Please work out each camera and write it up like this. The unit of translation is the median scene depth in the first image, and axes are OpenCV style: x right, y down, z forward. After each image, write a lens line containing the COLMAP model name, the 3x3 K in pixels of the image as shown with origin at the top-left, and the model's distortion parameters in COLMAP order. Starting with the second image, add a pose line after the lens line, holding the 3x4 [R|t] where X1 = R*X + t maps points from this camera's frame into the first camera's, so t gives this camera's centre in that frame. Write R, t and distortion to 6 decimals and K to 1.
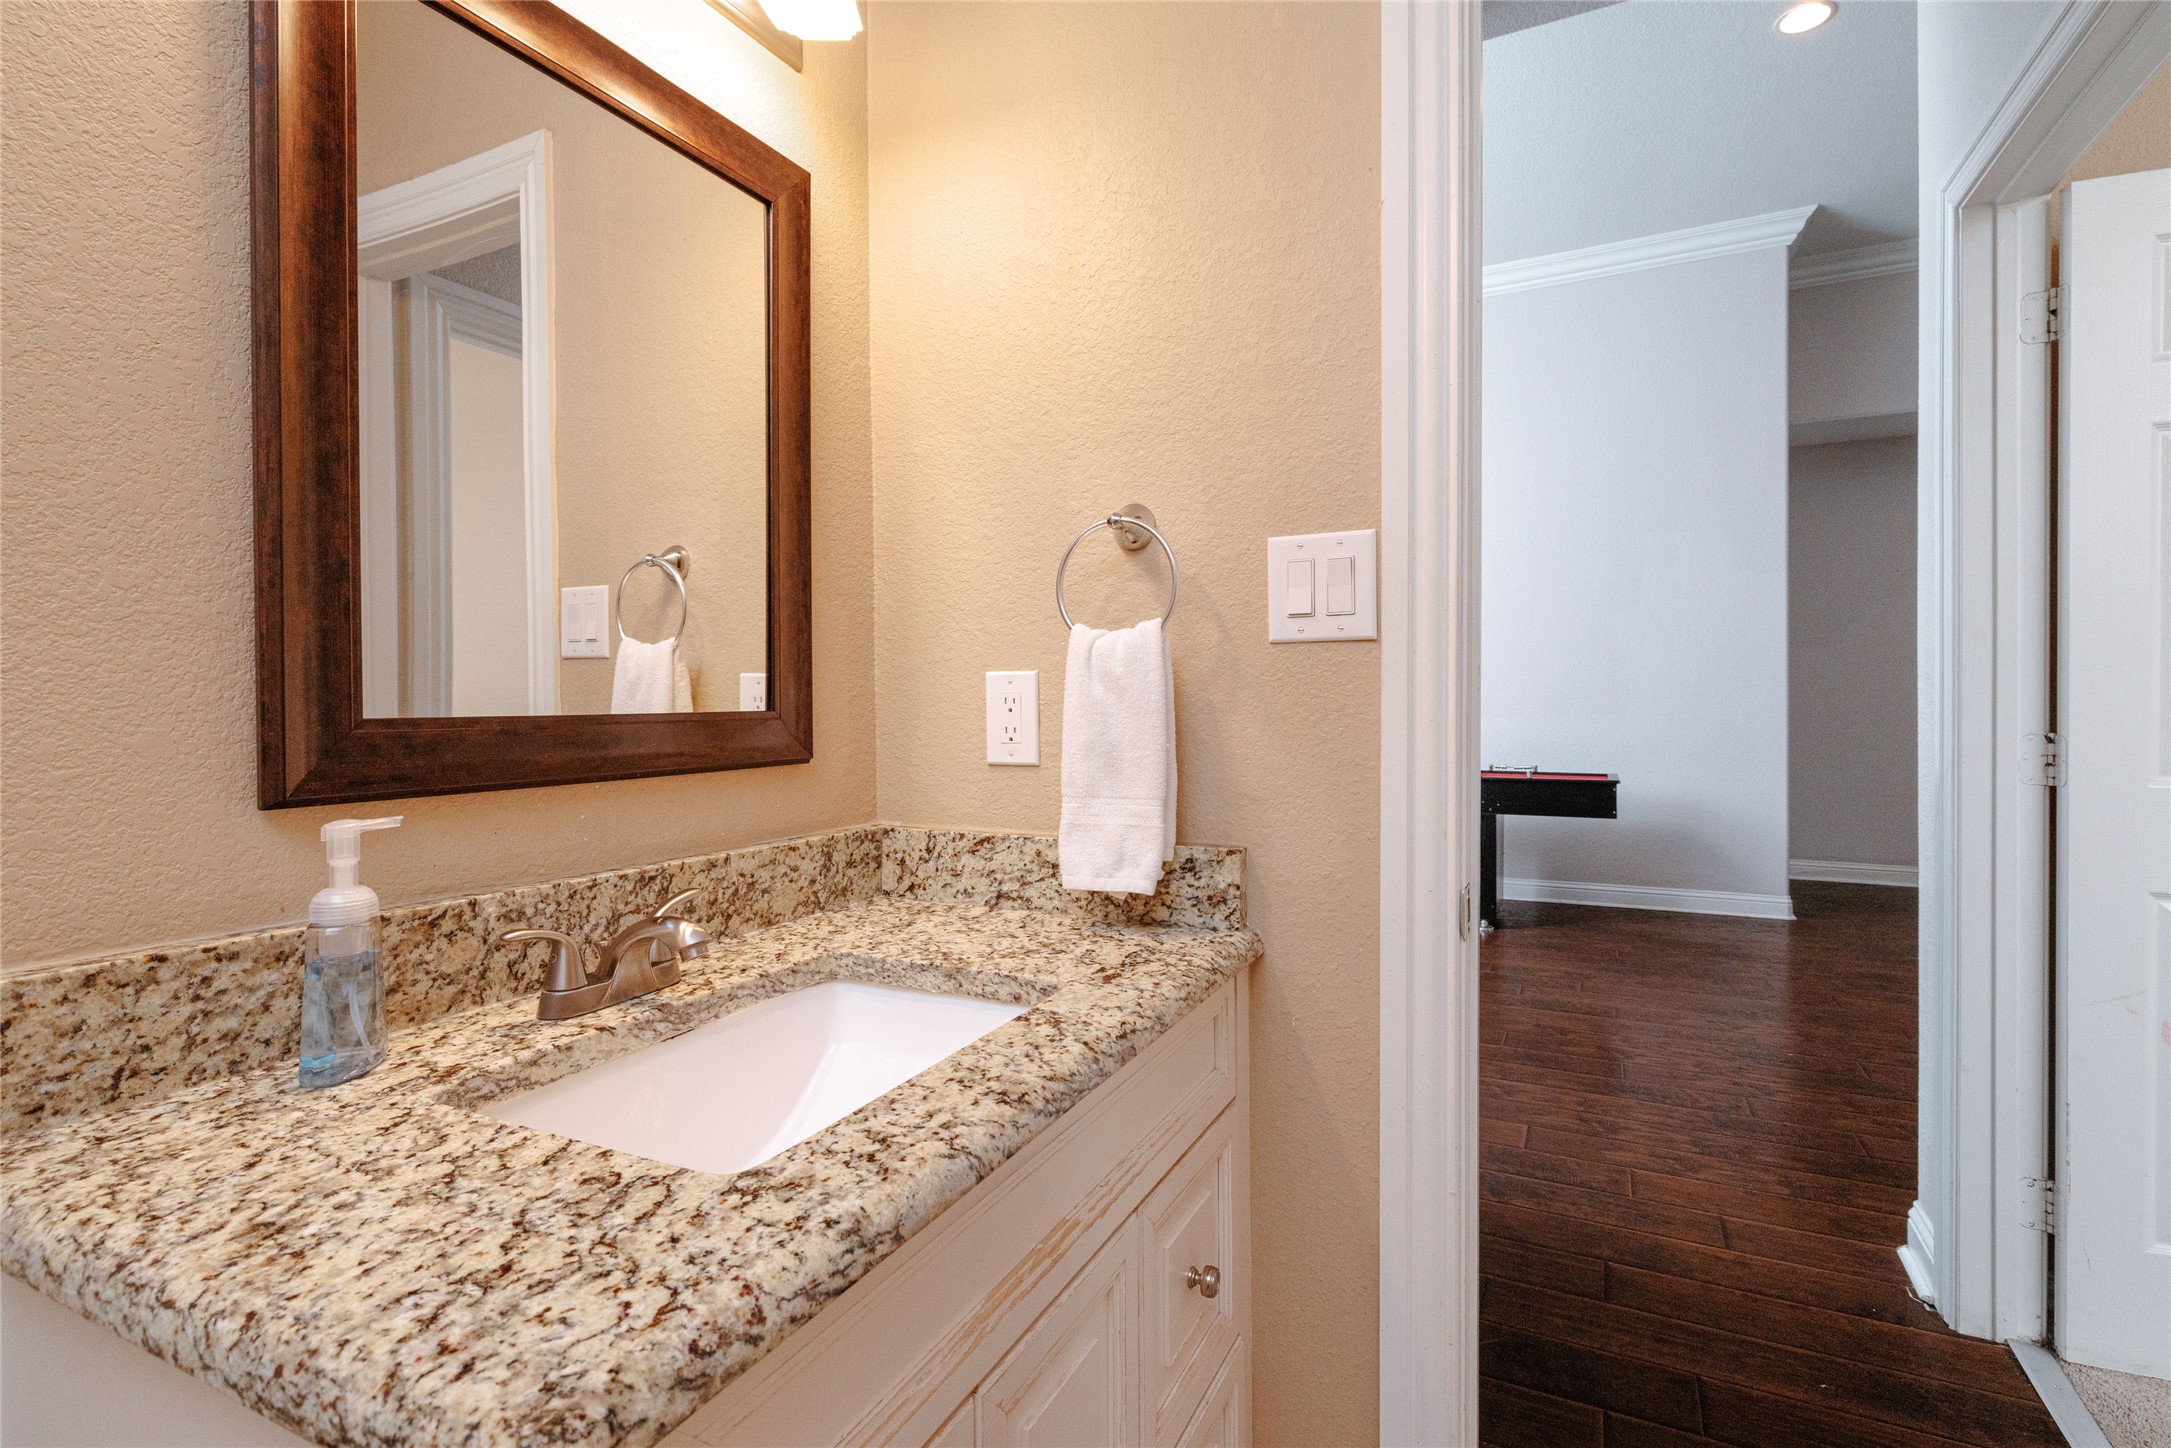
lens RADIAL K [[1027.7, 0, 1082.9], [0, 1027.7, 705.5], [0, 0, 1]] dist [-0.001140, 0.000690]
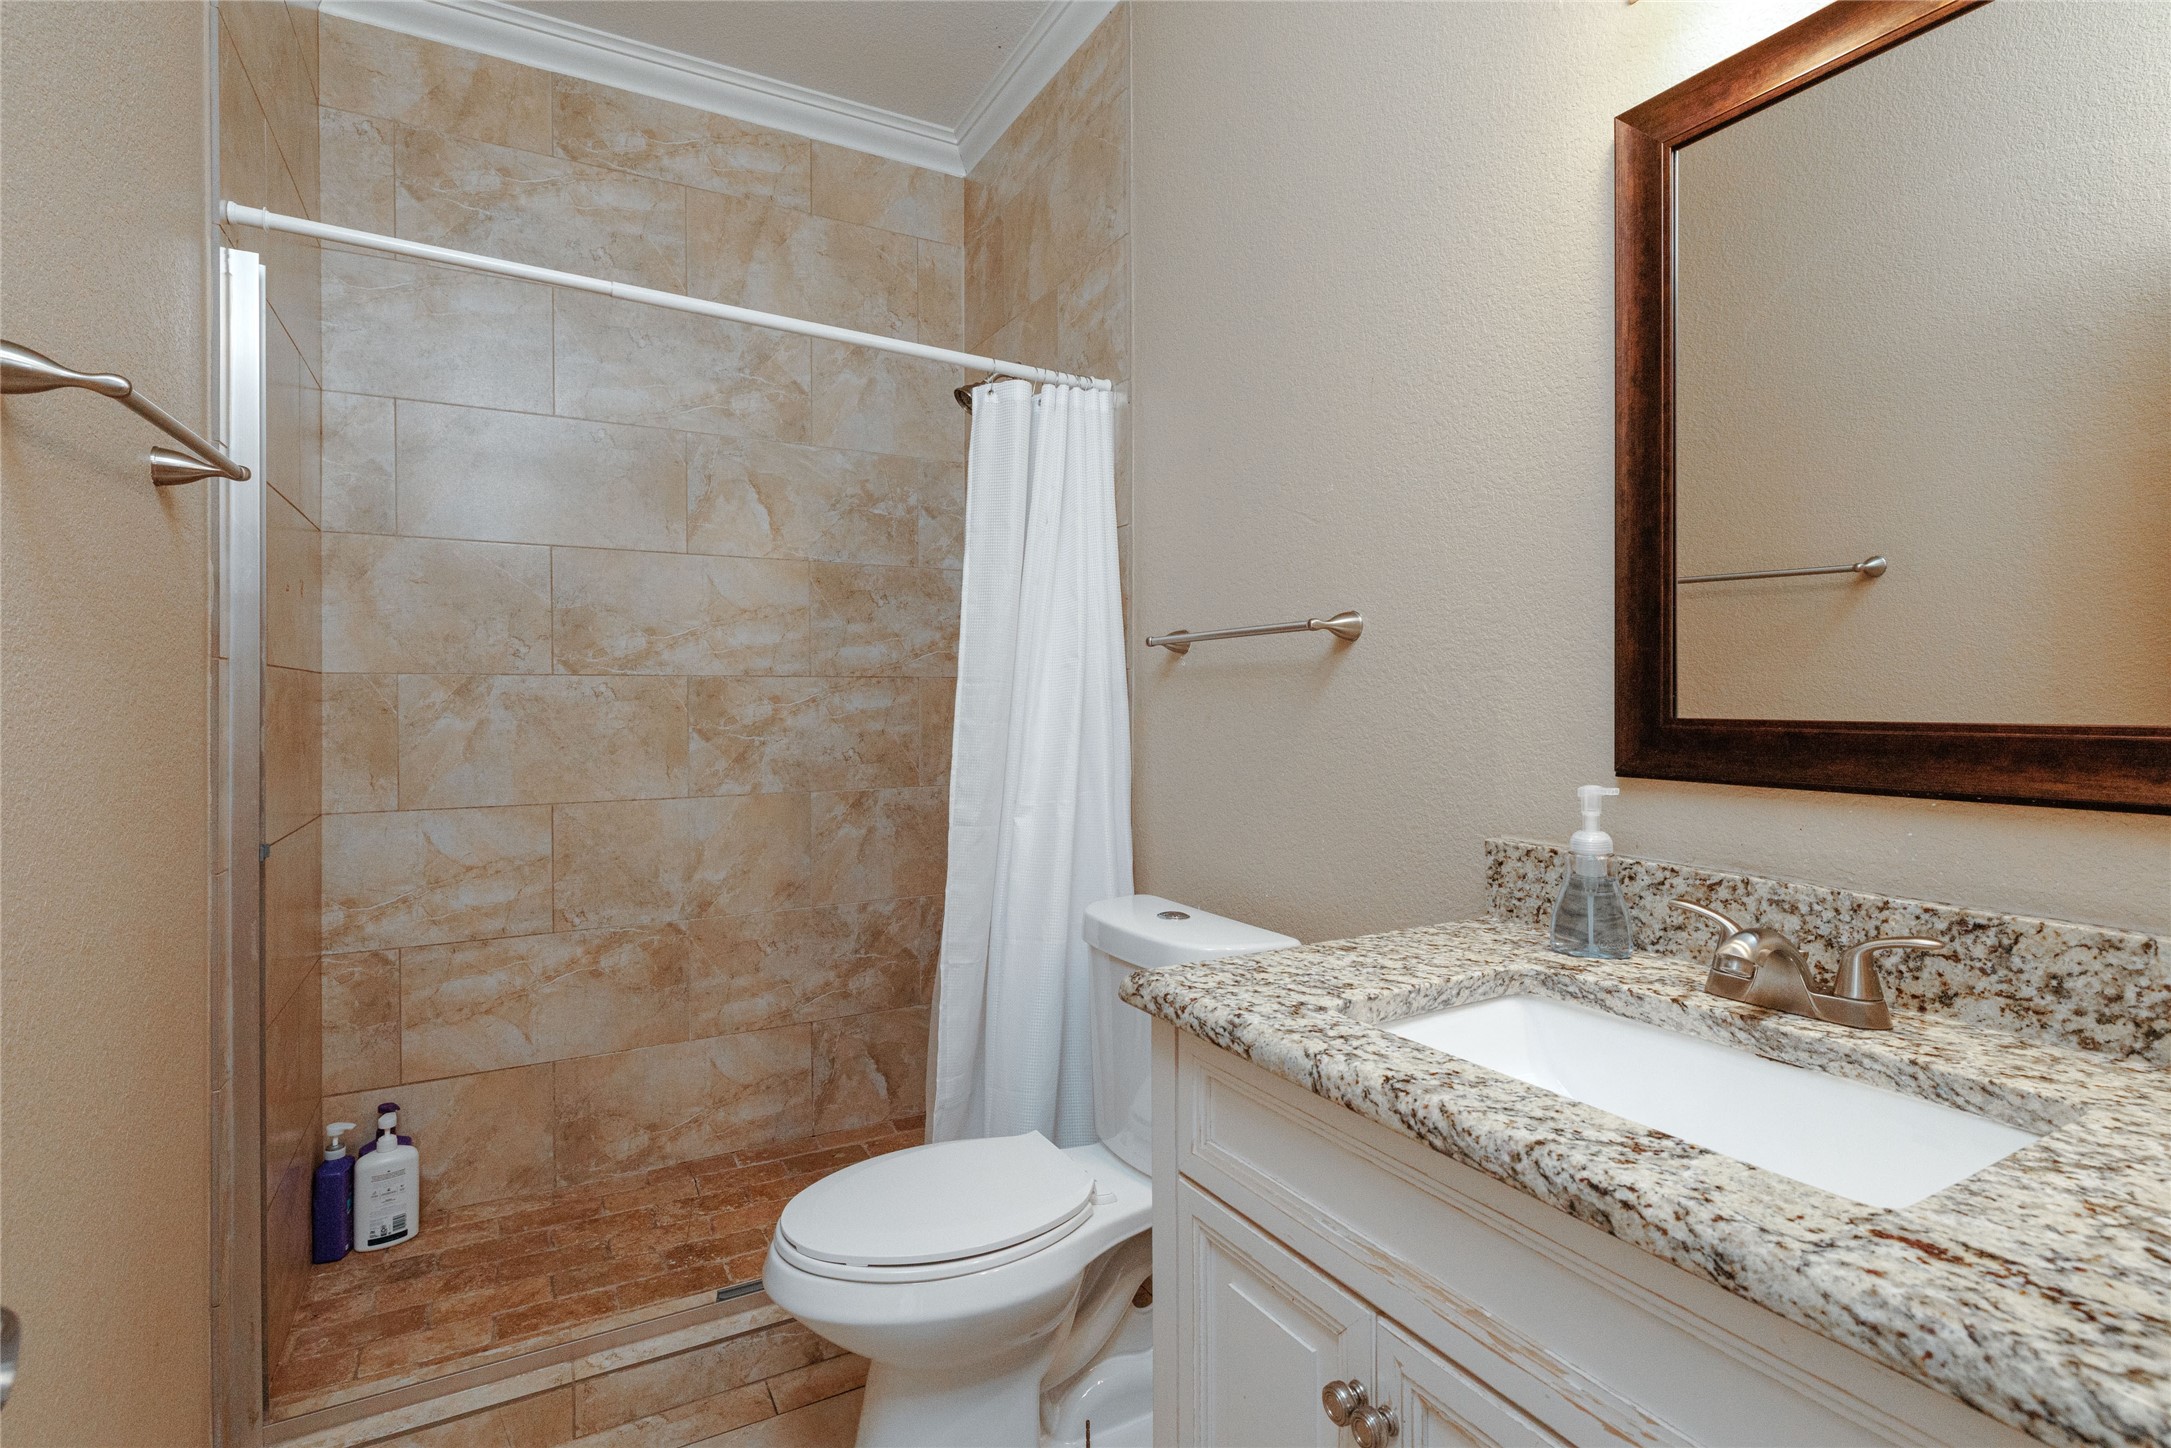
lens RADIAL K [[1027.7, 0, 1082.9], [0, 1027.7, 705.5], [0, 0, 1]] dist [-0.001140, 0.000690]
pose [[-0.564865, 0.009806, -0.825125, 0.910705], [-0.003858, 0.999887, 0.014523, -0.021395], [0.825174, 0.011387, -0.564763, 1.227328]]
